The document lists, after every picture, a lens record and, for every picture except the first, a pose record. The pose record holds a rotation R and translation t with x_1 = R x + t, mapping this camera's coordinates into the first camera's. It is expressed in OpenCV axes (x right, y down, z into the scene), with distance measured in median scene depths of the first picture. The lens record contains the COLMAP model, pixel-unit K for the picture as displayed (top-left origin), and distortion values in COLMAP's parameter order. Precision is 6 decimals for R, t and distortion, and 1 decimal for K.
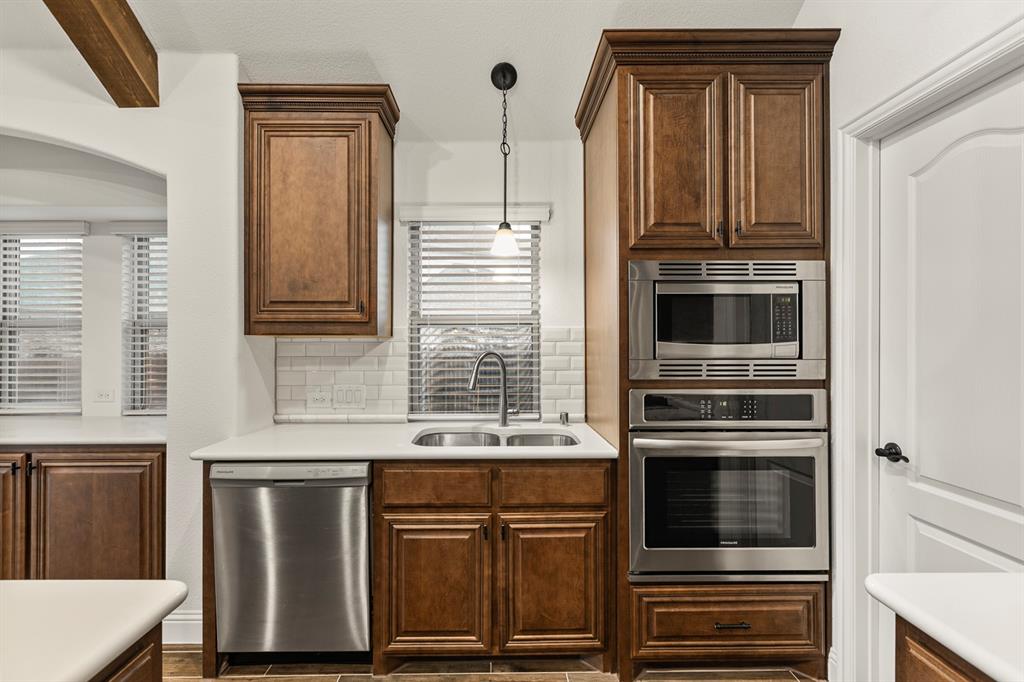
lens RADIAL K [[460.0, 0, 500.3], [0, 460.0, 338.2], [0, 0, 1]] dist [0.002044, -0.000035]
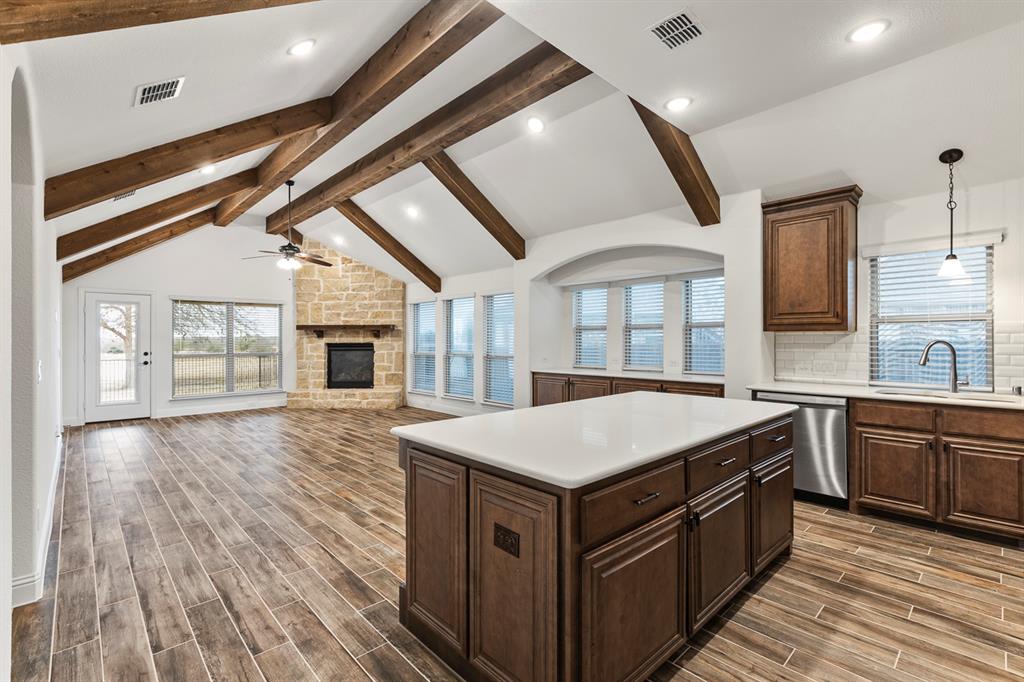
lens RADIAL K [[462.9, 0, 501.5], [0, 462.9, 339.8], [0, 0, 1]] dist [-0.000088, -0.000167]
pose [[0.669546, 0.000941, -0.742770, 0.150763], [0.012694, 0.999839, 0.012709, -0.010917], [0.742662, -0.017938, 0.669426, -1.125252]]
